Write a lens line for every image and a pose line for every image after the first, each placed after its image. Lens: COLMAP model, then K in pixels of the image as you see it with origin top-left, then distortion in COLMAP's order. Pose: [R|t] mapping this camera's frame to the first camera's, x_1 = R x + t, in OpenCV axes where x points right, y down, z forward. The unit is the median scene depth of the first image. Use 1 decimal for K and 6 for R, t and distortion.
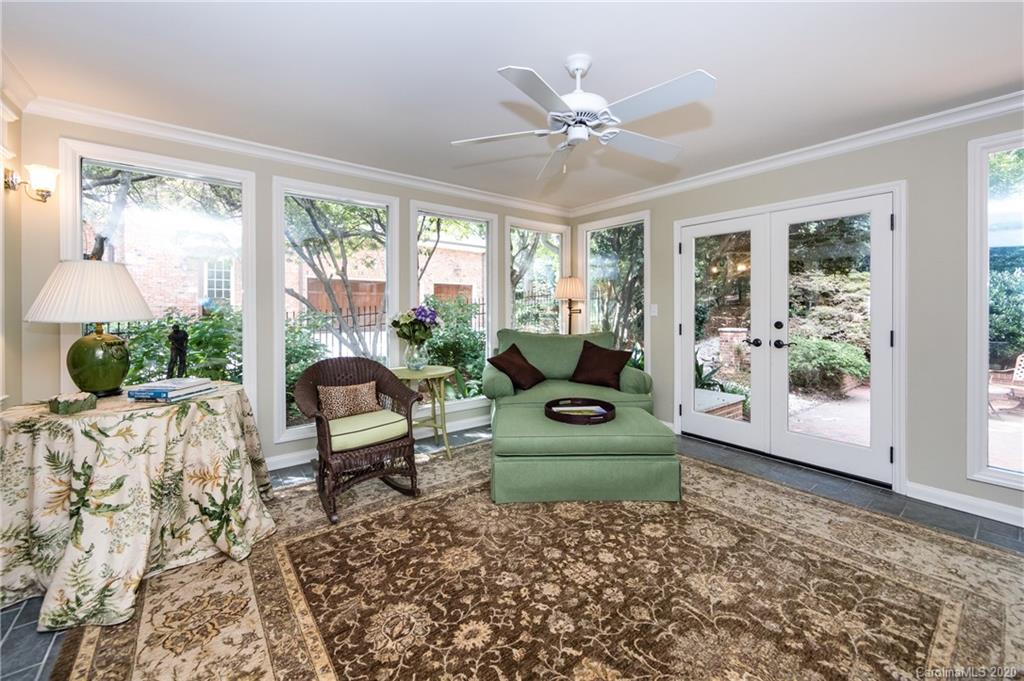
lens RADIAL K [[409.0, 0, 510.5], [0, 409.0, 308.0], [0, 0, 1]] dist [-0.002001, -0.000169]
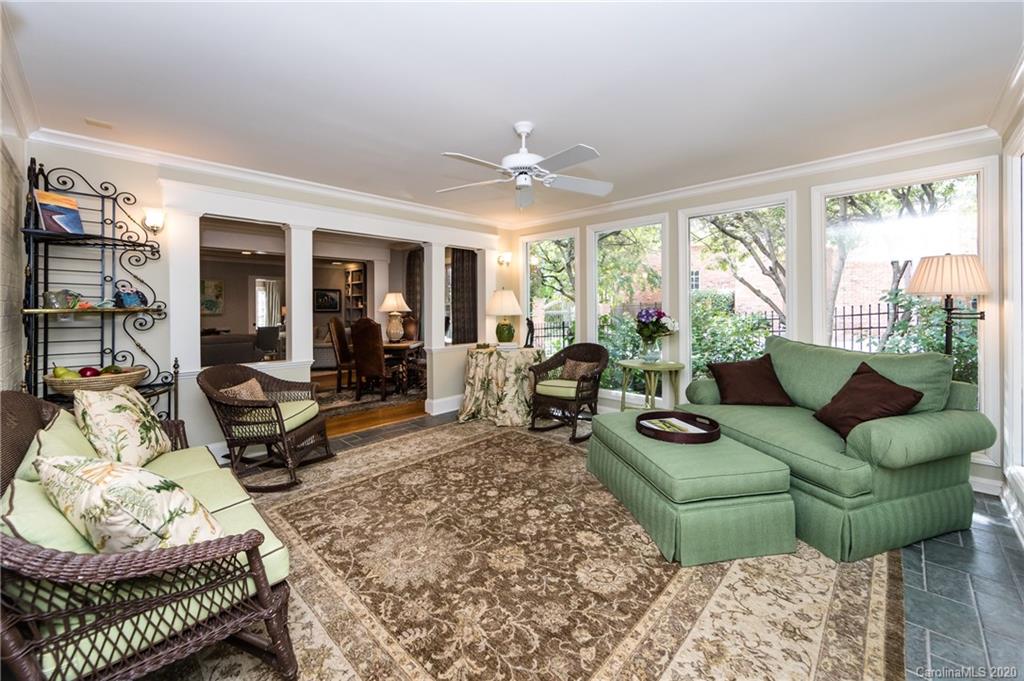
lens RADIAL K [[409.0, 0, 509.6], [0, 409.0, 307.3], [0, 0, 1]] dist [-0.002001, -0.000169]
pose [[0.123967, -0.001949, -0.992284, 1.517860], [0.005992, 0.999981, -0.001216, -0.009682], [0.992268, -0.005795, 0.123976, 0.812386]]
